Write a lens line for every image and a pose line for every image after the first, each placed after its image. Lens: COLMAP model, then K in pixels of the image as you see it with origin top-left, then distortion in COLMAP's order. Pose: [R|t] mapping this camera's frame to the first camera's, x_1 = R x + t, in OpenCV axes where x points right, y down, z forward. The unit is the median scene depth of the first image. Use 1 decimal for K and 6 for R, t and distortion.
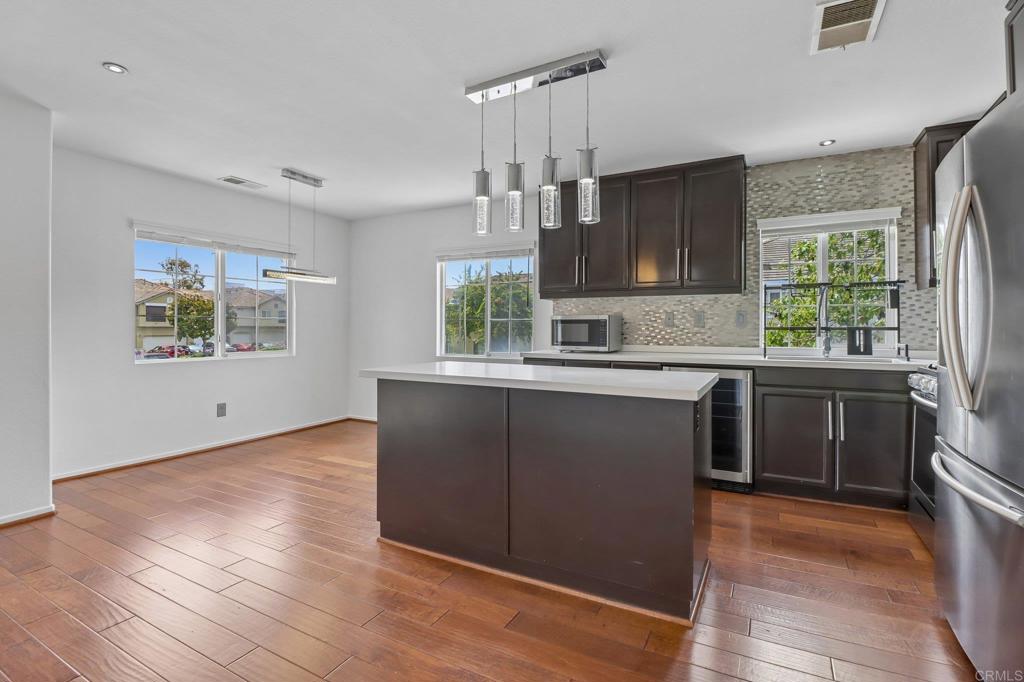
lens RADIAL K [[480.5, 0, 519.2], [0, 480.5, 324.6], [0, 0, 1]] dist [0.001003, -0.010831]
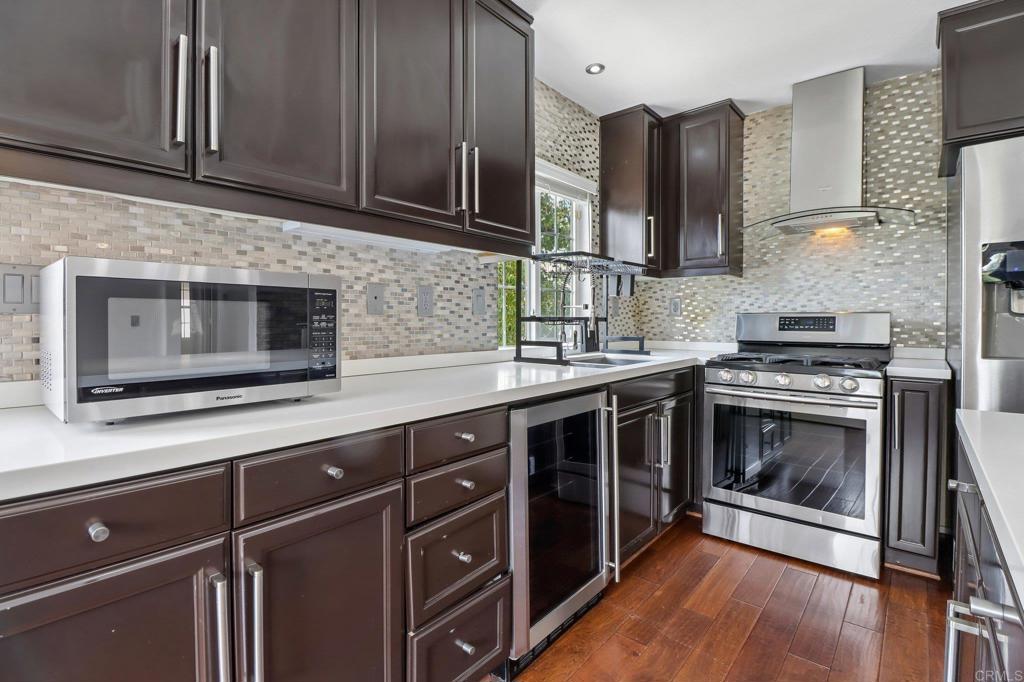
lens RADIAL K [[480.5, 0, 519.2], [0, 480.5, 324.6], [0, 0, 1]] dist [0.001003, -0.010831]
pose [[0.205484, -0.010330, 0.978606, -0.099884], [-0.006464, 0.999908, 0.011912, 0.007660], [-0.978639, -0.008773, 0.205399, 0.845763]]
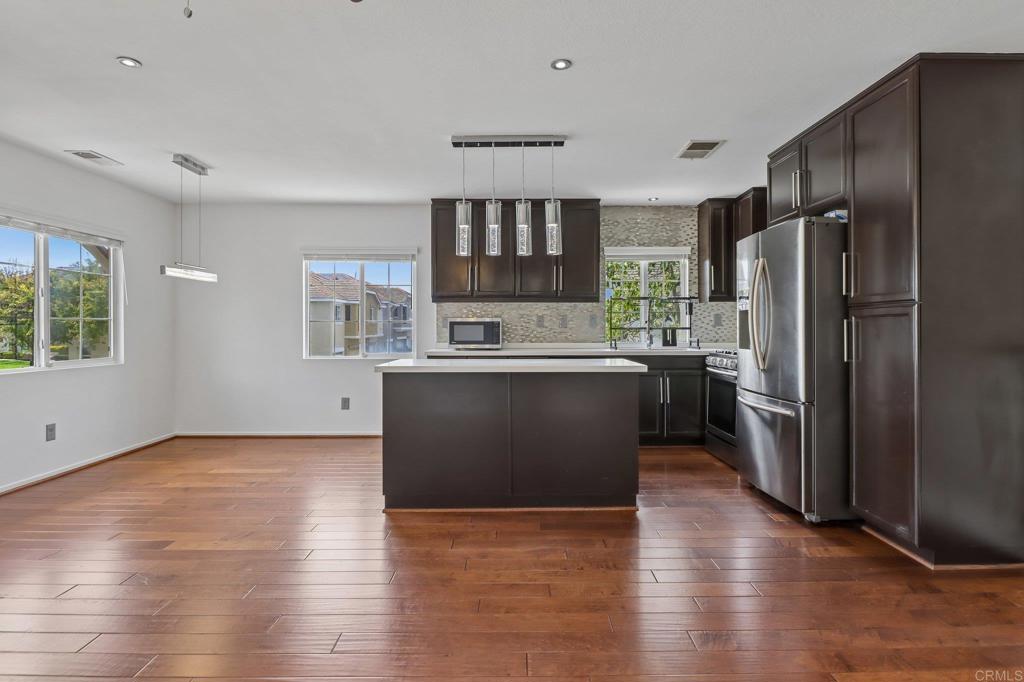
lens RADIAL K [[543.1, 0, 522.6], [0, 543.1, 327.5], [0, 0, 1]] dist [-0.004001, -0.002244]
pose [[0.879012, -0.004301, 0.476780, -0.422428], [0.000895, 0.999972, 0.007371, -0.005892], [-0.476799, -0.006052, 0.878992, -0.216818]]
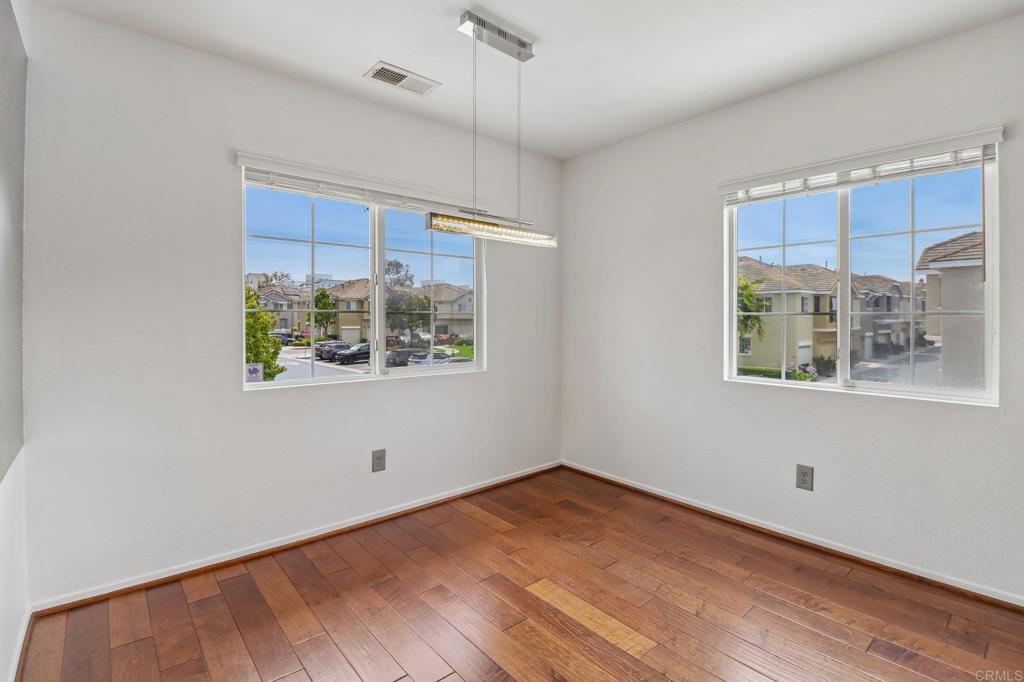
lens RADIAL K [[484.8, 0, 522.0], [0, 484.8, 319.1], [0, 0, 1]] dist [-0.000307, -0.011294]
pose [[0.935013, -0.001686, -0.354610, -0.266420], [0.003717, 0.999980, 0.005047, -0.010009], [0.354595, -0.006037, 0.935001, 0.571206]]
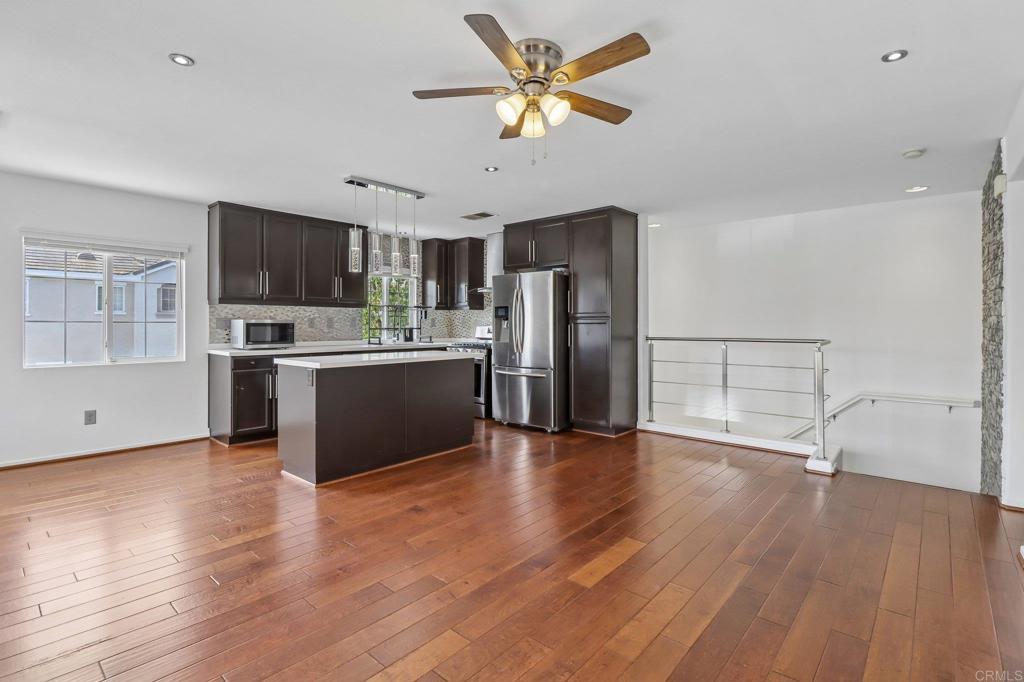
lens RADIAL K [[480.5, 0, 519.2], [0, 480.5, 324.6], [0, 0, 1]] dist [0.001003, -0.010831]
pose [[0.224939, -0.003090, 0.974368, -1.014957], [-0.006844, 0.999965, 0.004751, -0.018083], [-0.974349, -0.007737, 0.224910, 0.087207]]
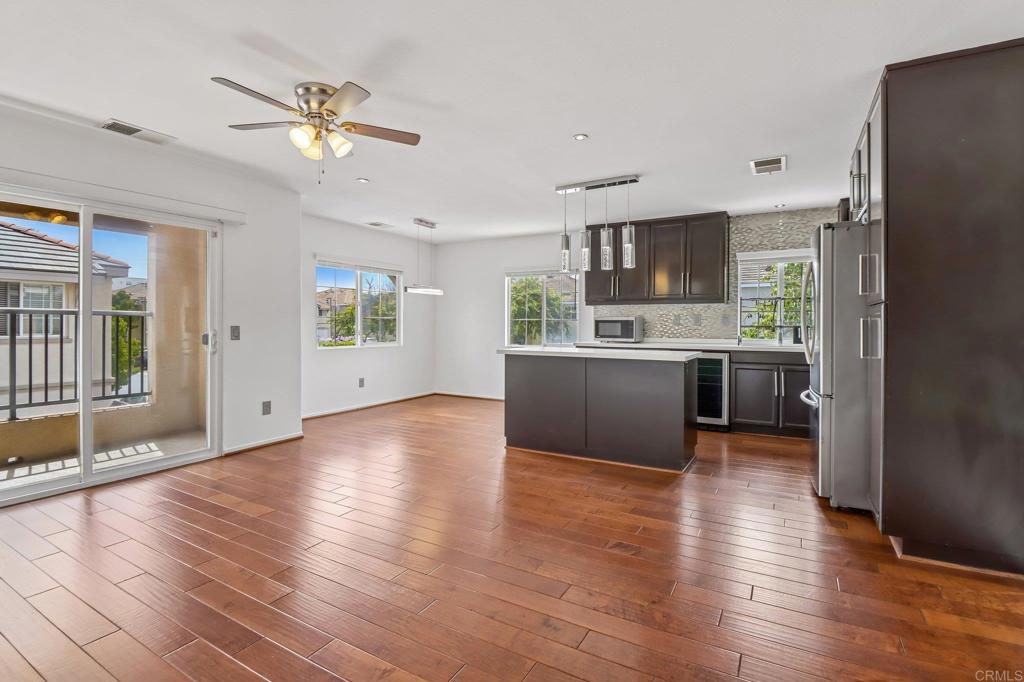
lens RADIAL K [[480.5, 0, 519.2], [0, 480.5, 324.6], [0, 0, 1]] dist [0.001003, -0.010831]
pose [[0.999595, 0.001721, -0.028413, -0.131192], [-0.001565, 0.999984, 0.005525, -0.004661], [0.028422, -0.005478, 0.999581, -0.499517]]
